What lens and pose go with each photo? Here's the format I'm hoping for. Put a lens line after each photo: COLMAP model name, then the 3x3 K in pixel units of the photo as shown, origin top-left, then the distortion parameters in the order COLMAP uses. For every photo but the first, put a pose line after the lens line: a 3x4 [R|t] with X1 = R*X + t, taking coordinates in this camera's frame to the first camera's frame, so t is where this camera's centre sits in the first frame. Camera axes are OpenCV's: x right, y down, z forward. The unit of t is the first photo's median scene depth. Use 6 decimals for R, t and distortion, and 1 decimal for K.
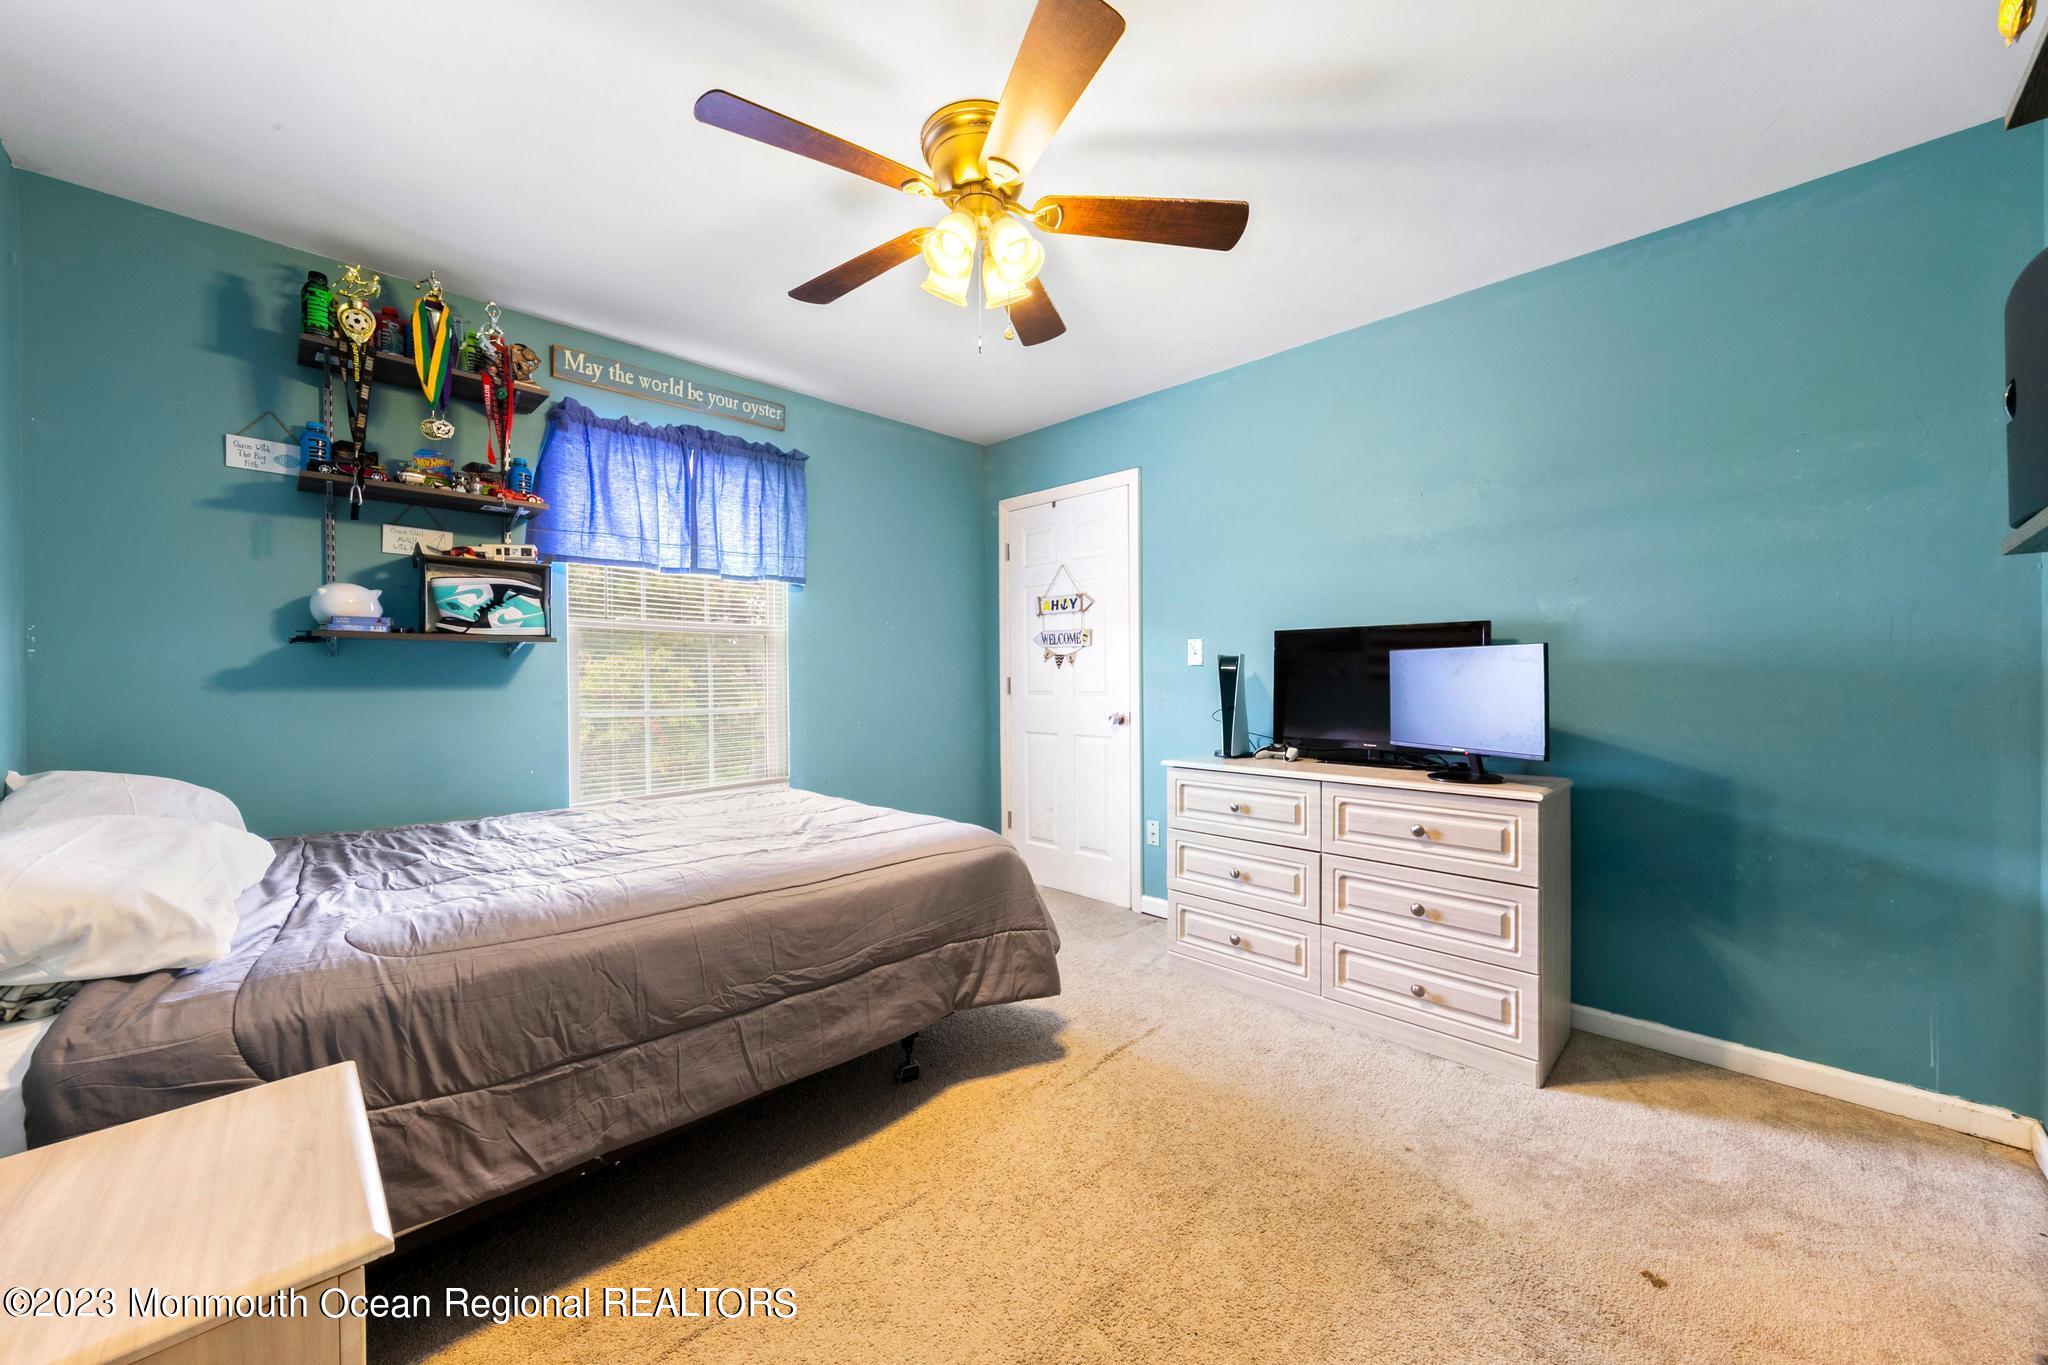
lens RADIAL K [[765.6, 0, 1024.0], [0, 765.6, 682.5], [0, 0, 1]] dist [0.001320, 0.000008]
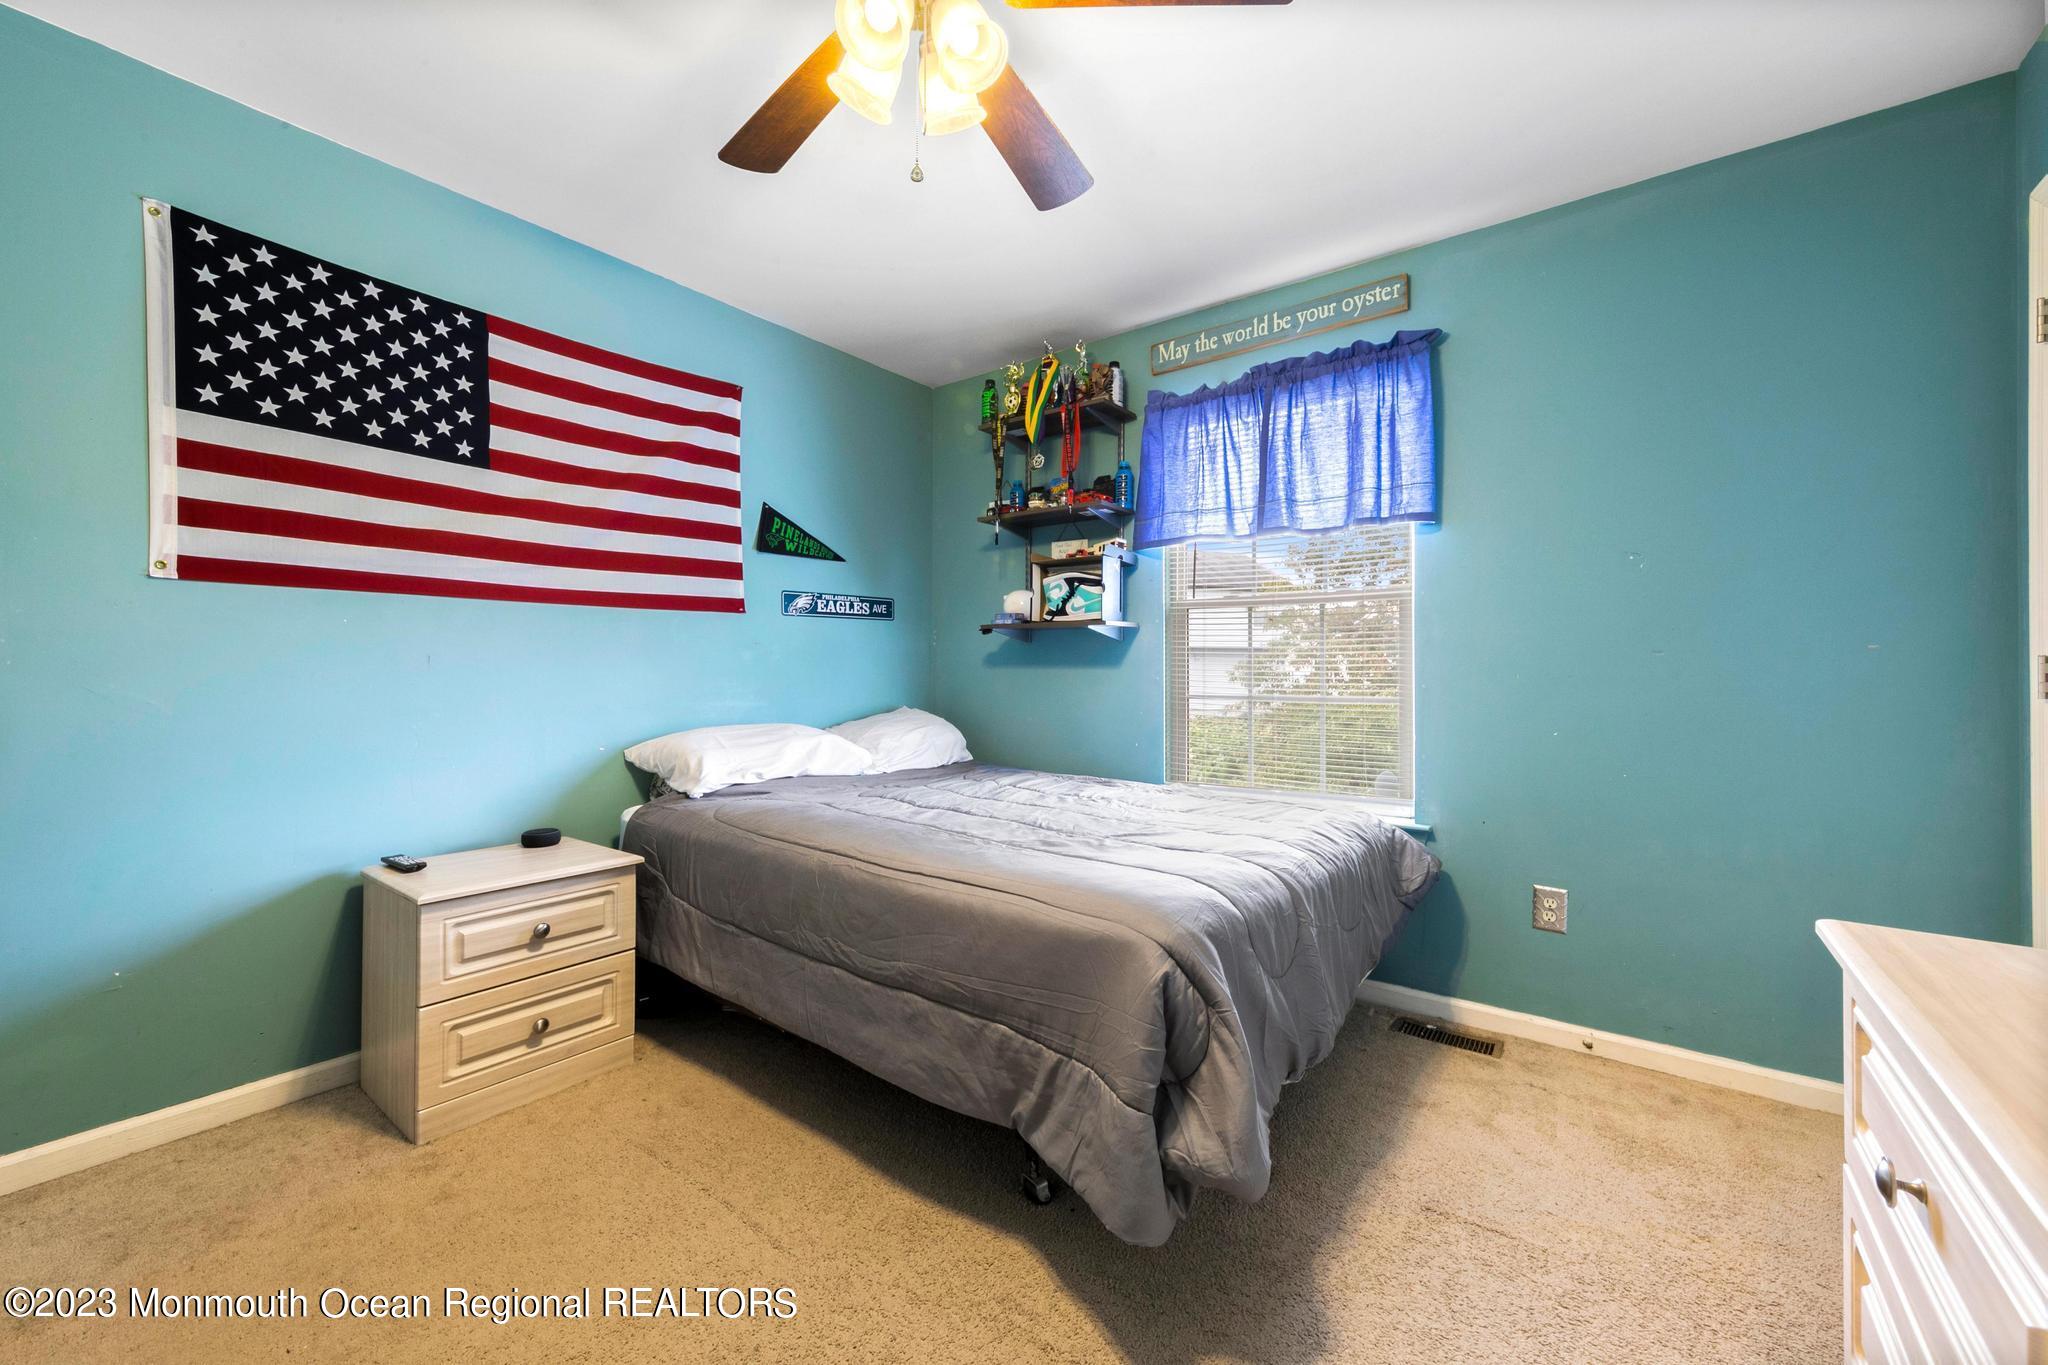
lens RADIAL K [[791.0, 0, 1010.7], [0, 791.0, 673.5], [0, 0, 1]] dist [0.004126, -0.000056]
pose [[0.121395, 0.006287, -0.992584, 0.513616], [-0.017202, 0.999843, 0.004229, 0.015499], [0.992455, 0.016561, 0.121485, 0.763350]]
